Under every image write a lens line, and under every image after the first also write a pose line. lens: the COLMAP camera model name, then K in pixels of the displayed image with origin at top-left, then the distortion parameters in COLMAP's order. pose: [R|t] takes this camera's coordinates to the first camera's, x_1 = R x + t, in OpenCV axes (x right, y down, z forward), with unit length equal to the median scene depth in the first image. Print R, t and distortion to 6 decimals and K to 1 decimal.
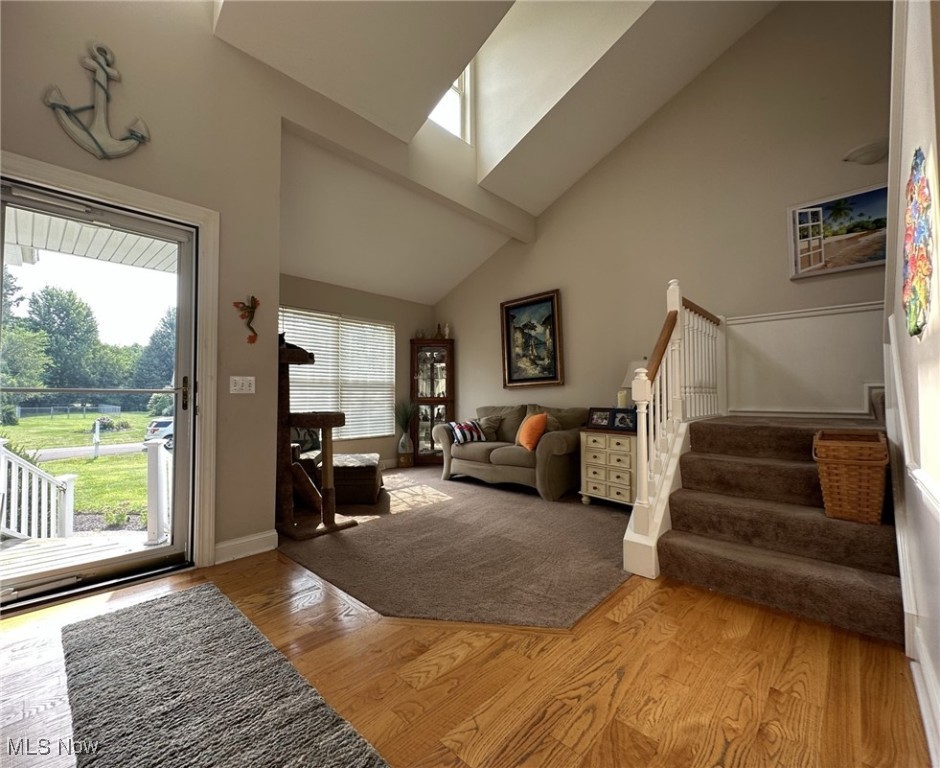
lens RADIAL K [[410.1, 0, 430.4], [0, 410.1, 384.0], [0, 0, 1]] dist [-0.001183, 0.000213]
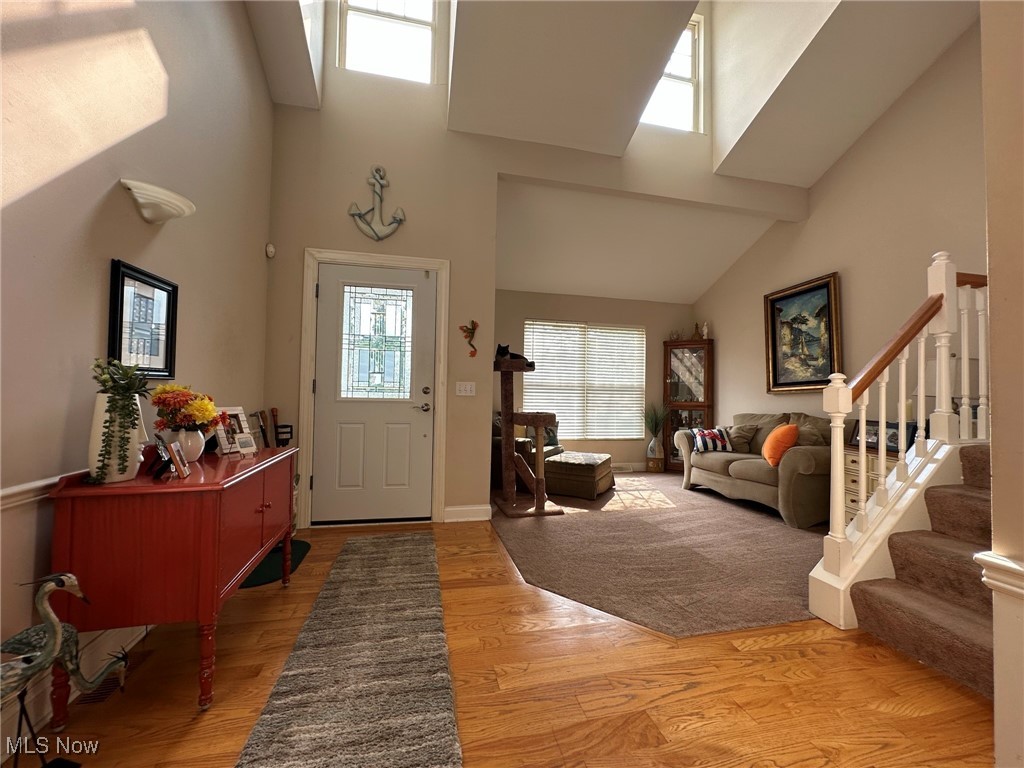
lens RADIAL K [[409.6, 0, 512.0], [0, 409.6, 384.0], [0, 0, 1]] dist [0.000254, 0.000418]
pose [[0.858316, 0.001742, -0.513118, 0.220266], [-0.003439, 0.999991, -0.002357, -0.007592], [0.513109, 0.003788, 0.858315, -0.027990]]
